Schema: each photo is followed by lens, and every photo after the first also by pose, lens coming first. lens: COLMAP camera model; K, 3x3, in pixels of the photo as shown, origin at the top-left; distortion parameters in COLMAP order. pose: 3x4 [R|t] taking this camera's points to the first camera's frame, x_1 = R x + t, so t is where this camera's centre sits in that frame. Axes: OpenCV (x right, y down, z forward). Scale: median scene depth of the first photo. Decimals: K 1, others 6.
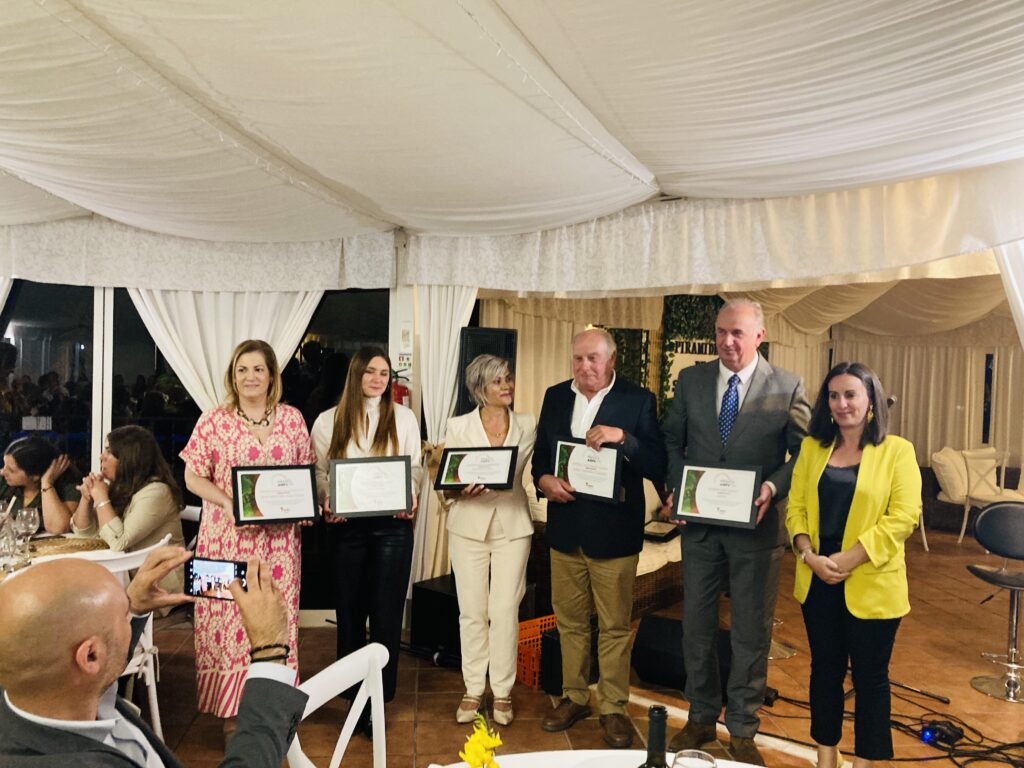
lens RADIAL K [[837.2, 0, 508.2], [0, 837.2, 402.1], [0, 0, 1]] dist [0.050901, -0.074063]
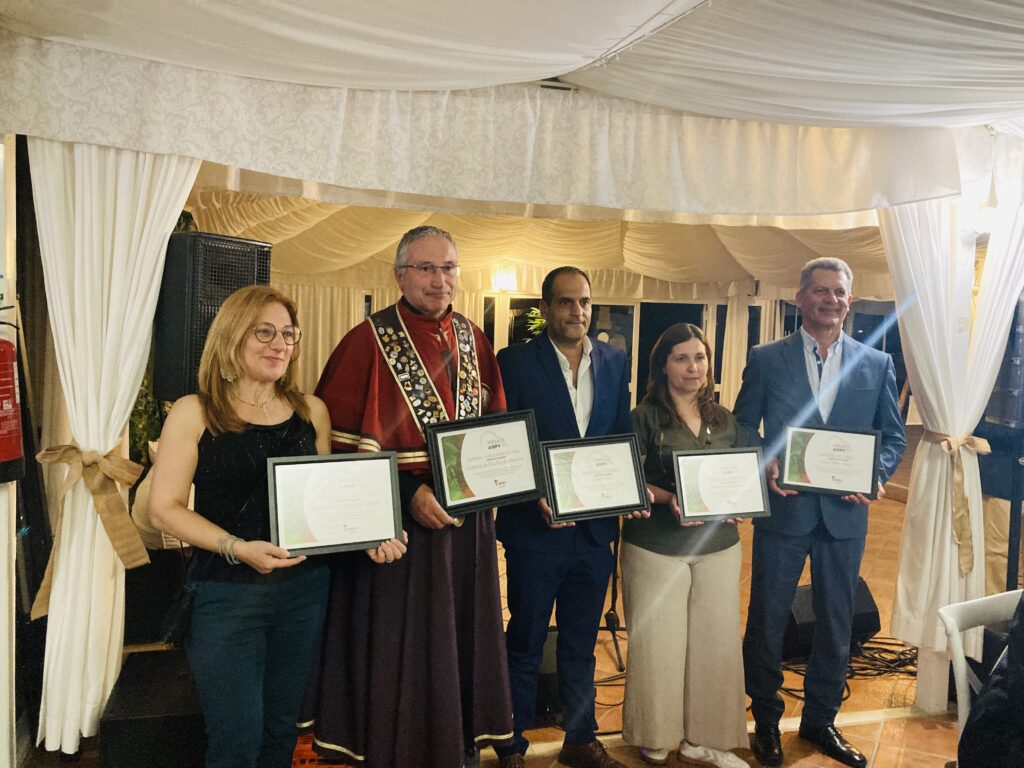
lens RADIAL K [[837.2, 0, 514.3], [0, 837.2, 394.4], [0, 0, 1]] dist [0.050901, -0.074063]
pose [[0.582607, -0.070447, 0.809695, -0.385659], [0.016149, 0.997043, 0.075127, -0.021098], [-0.812594, -0.030693, 0.582022, 0.494076]]
